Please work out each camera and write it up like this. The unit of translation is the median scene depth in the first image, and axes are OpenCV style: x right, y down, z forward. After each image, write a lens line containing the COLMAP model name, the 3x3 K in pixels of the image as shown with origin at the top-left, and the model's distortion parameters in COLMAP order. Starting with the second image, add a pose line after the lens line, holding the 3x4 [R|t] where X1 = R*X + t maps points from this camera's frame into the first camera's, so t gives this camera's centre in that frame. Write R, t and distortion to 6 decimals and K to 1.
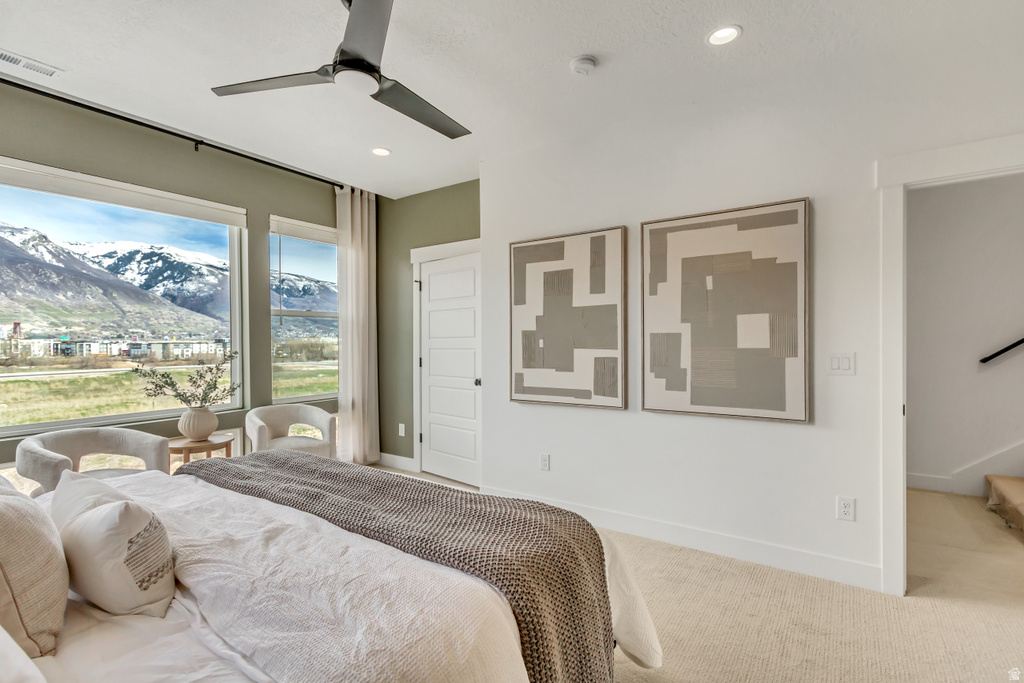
lens RADIAL K [[472.0, 0, 501.7], [0, 472.0, 345.9], [0, 0, 1]] dist [0.004877, -0.000659]
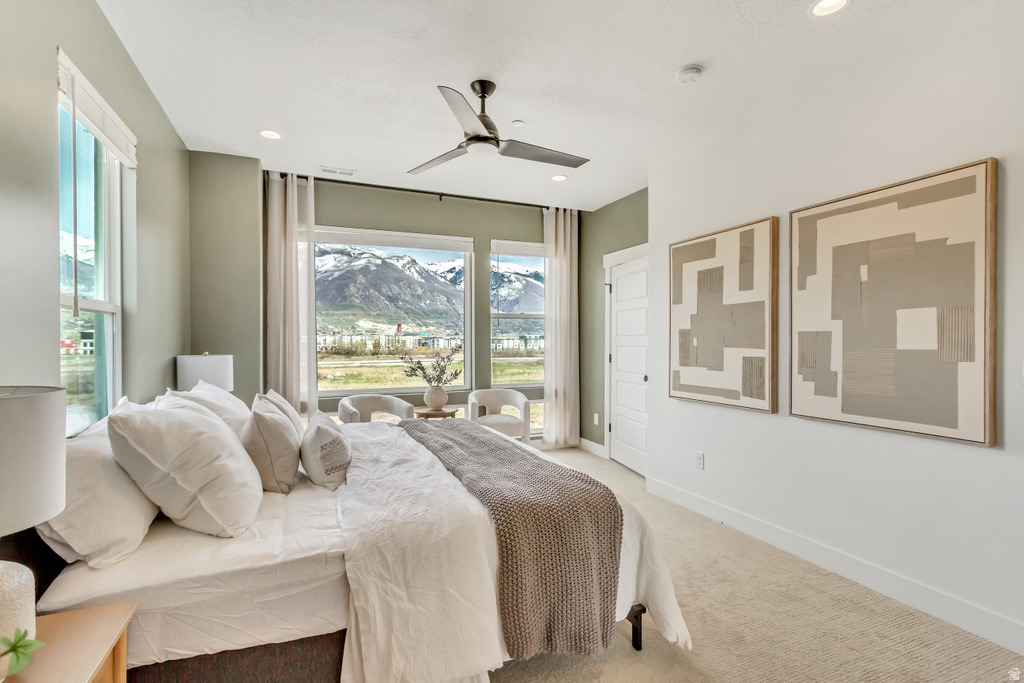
lens RADIAL K [[474.0, 0, 512.0], [0, 474.0, 341.5], [0, 0, 1]] dist [0.001038, -0.000314]
pose [[0.845531, 0.006244, -0.533889, 0.307207], [-0.007556, 0.999971, -0.000273, -0.002893], [0.533872, 0.004265, 0.845554, -0.065474]]
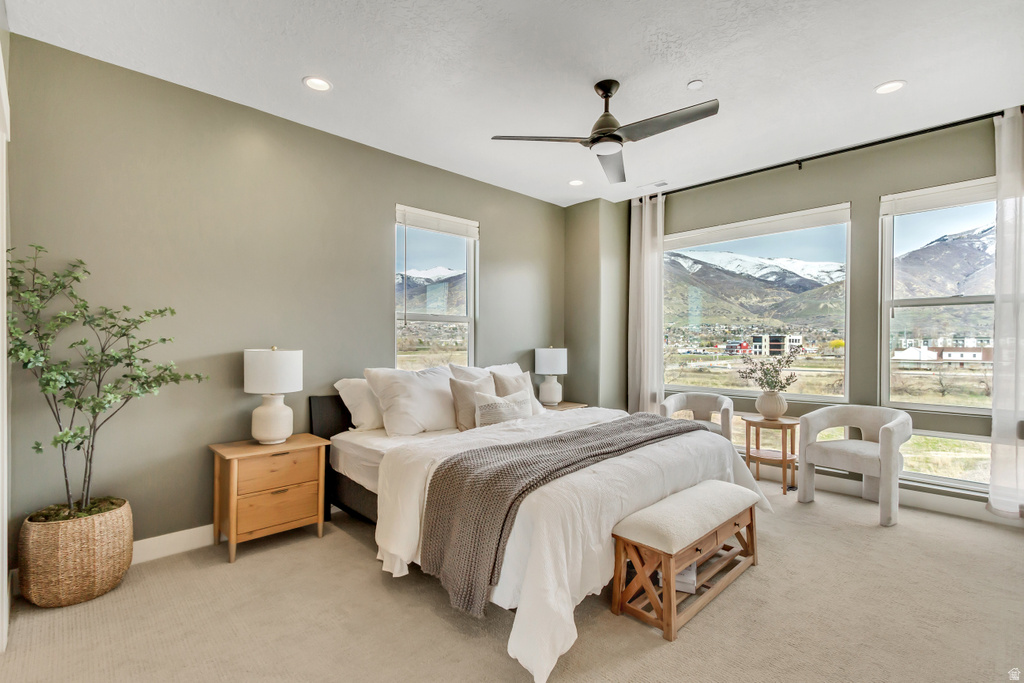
lens RADIAL K [[474.0, 0, 512.0], [0, 474.0, 341.5], [0, 0, 1]] dist [0.001038, -0.000314]
pose [[-0.192414, 0.002871, -0.981310, 0.684196], [-0.008613, 0.999952, 0.004615, 0.003146], [0.981276, 0.009340, -0.192380, 0.605773]]
